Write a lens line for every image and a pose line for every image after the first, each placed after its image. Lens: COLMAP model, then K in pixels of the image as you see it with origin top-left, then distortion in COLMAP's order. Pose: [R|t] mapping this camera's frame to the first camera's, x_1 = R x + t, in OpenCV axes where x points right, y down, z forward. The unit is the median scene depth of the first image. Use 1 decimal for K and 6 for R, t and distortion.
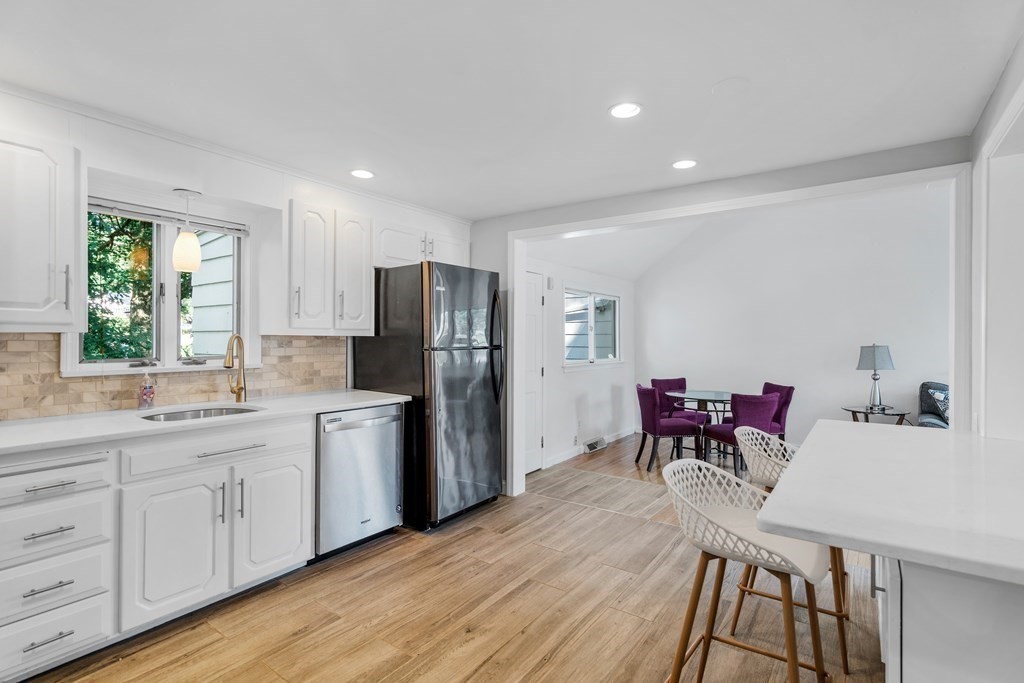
lens RADIAL K [[500.5, 0, 519.9], [0, 500.5, 337.9], [0, 0, 1]] dist [0.000539, -0.000030]
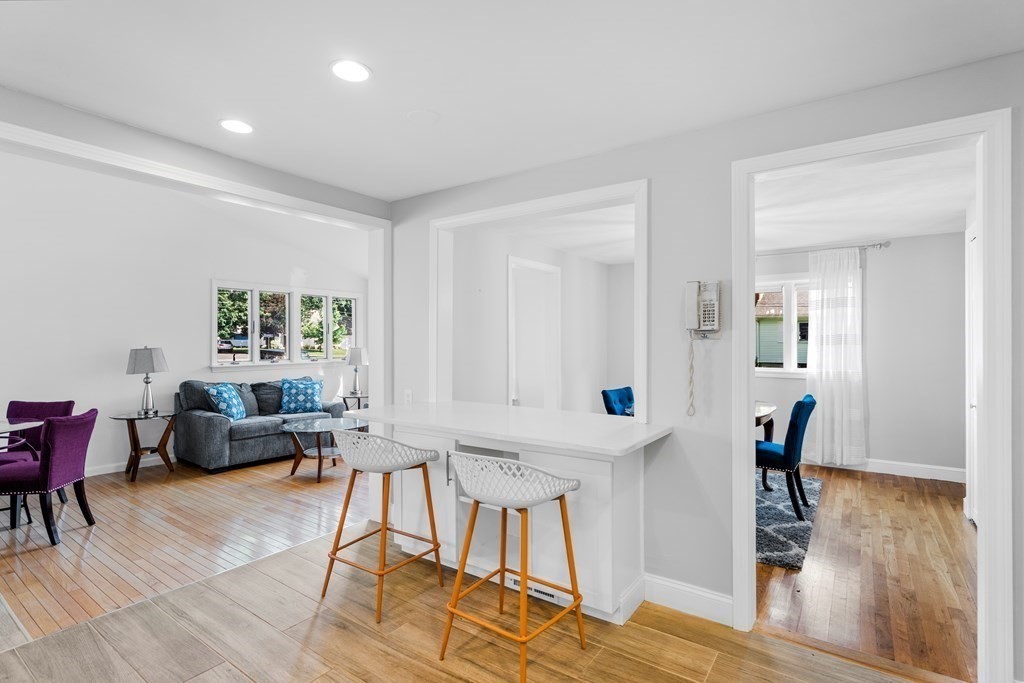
lens RADIAL K [[494.4, 0, 512.0], [0, 494.4, 341.5], [0, 0, 1]] dist [0.008090, 0.000162]
pose [[0.002741, -0.003393, 0.999990, -0.485323], [-0.000430, 0.999994, 0.003394, -0.001637], [-0.999996, -0.000440, 0.002739, 0.565514]]
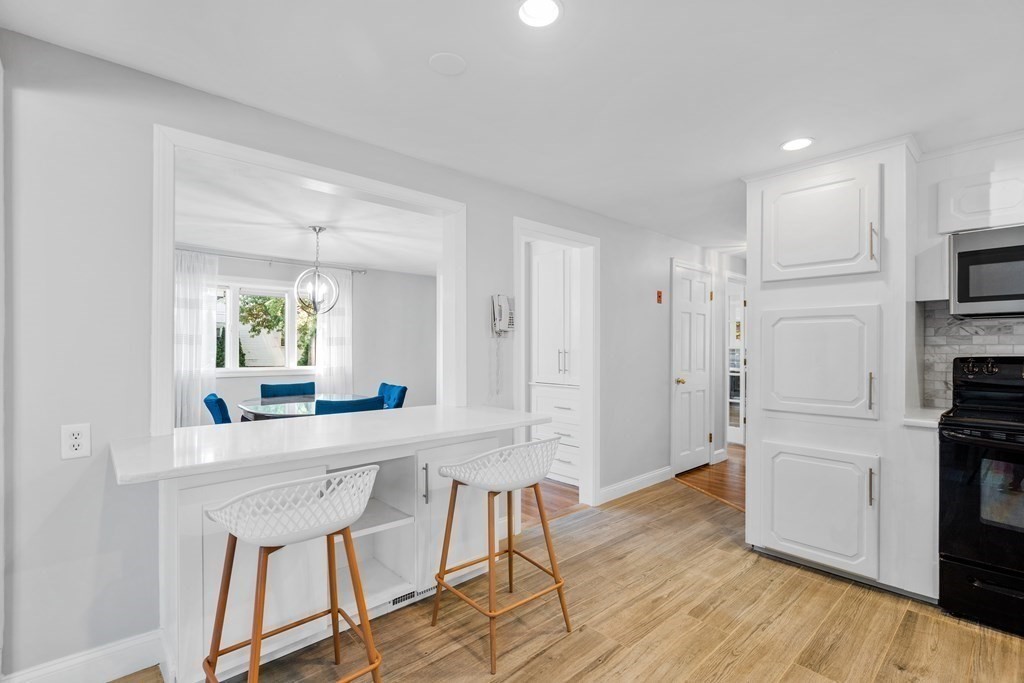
lens RADIAL K [[466.9, 0, 511.7], [0, 466.9, 346.3], [0, 0, 1]] dist [-0.002451, -0.000298]
pose [[-0.972276, -0.007856, 0.233706, 0.074600], [-0.008535, 0.999962, -0.001894, 0.019708], [-0.233682, -0.003836, -0.972305, 1.295180]]
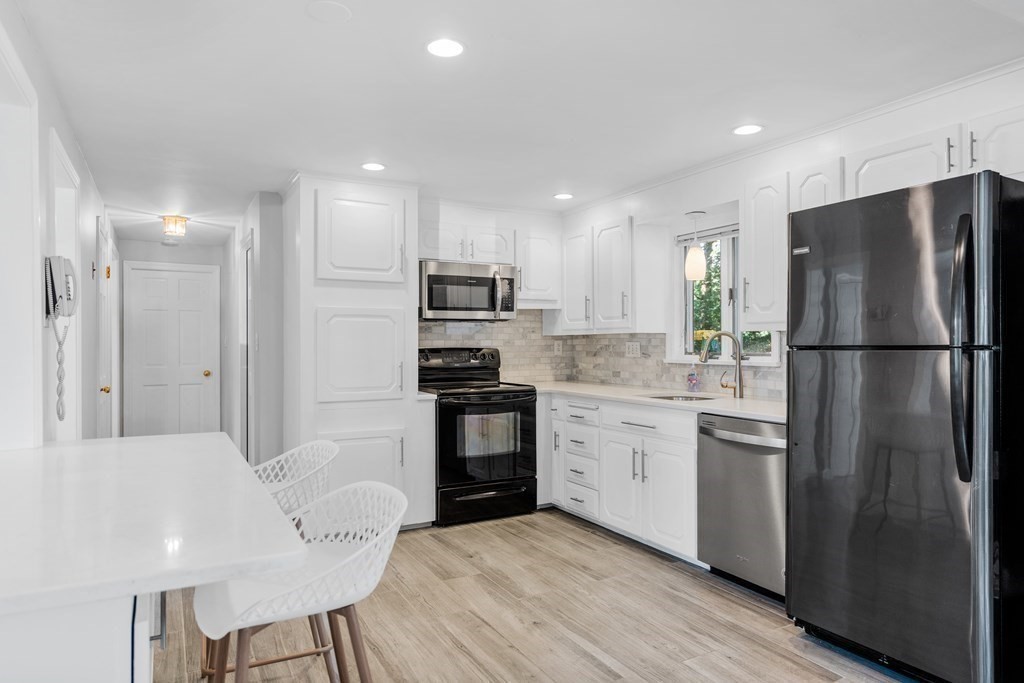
lens RADIAL K [[652.7, 0, 511.1], [0, 652.7, 344.6], [0, 0, 1]] dist [0.000996, -0.000298]
pose [[-0.455539, -0.001753, -0.890214, 0.860926], [0.000038, 0.999998, -0.001989, 0.023257], [0.890216, -0.000940, -0.455538, 1.230475]]
